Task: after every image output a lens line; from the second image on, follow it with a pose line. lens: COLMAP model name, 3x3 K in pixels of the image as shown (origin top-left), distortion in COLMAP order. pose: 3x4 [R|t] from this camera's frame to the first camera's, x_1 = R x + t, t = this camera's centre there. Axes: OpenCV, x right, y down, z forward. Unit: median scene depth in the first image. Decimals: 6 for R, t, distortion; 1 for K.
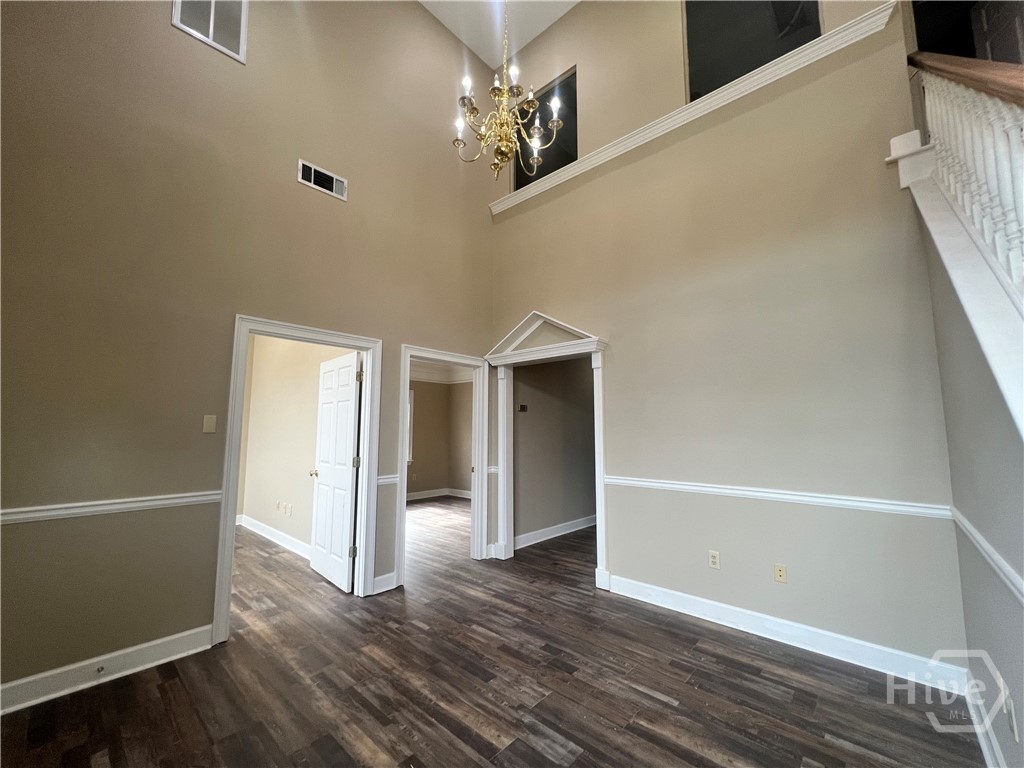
lens RADIAL K [[410.4, 0, 513.4], [0, 410.4, 388.9], [0, 0, 1]] dist [-0.006984, 0.000345]
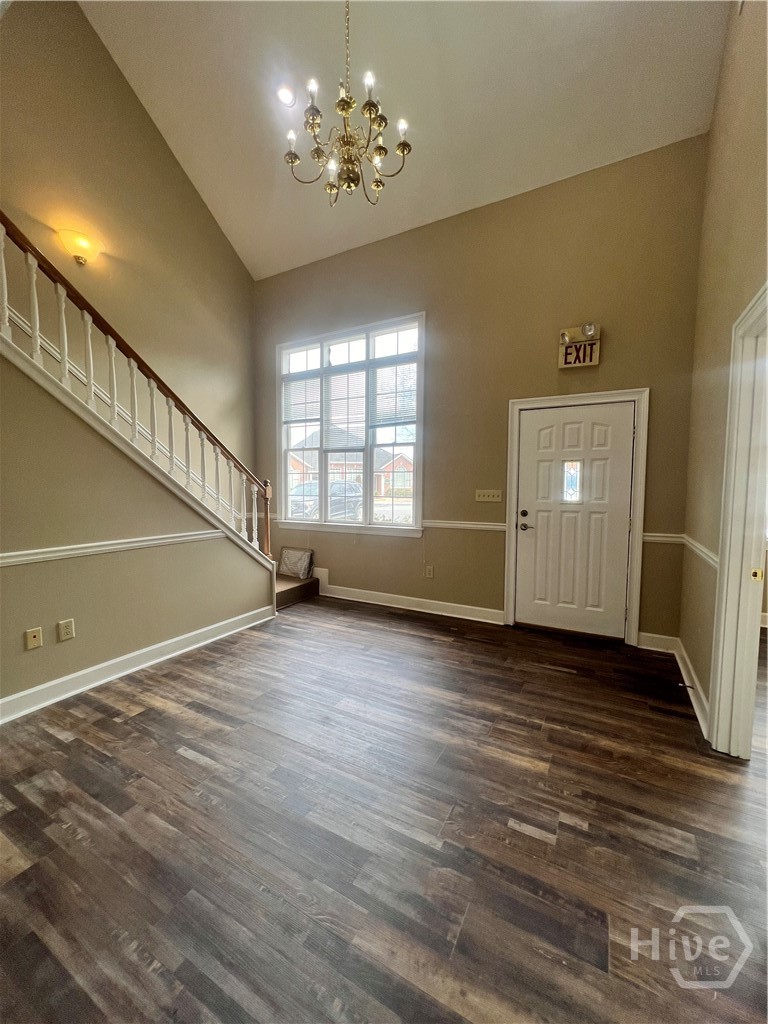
lens RADIAL K [[410.4, 0, 381.5], [0, 410.4, 514.5], [0, 0, 1]] dist [-0.006984, 0.000345]
pose [[-0.976390, 0.009336, -0.215812, 0.115038], [0.015376, 0.999535, -0.026326, 0.201985], [0.215466, -0.029022, -0.976080, 1.953741]]
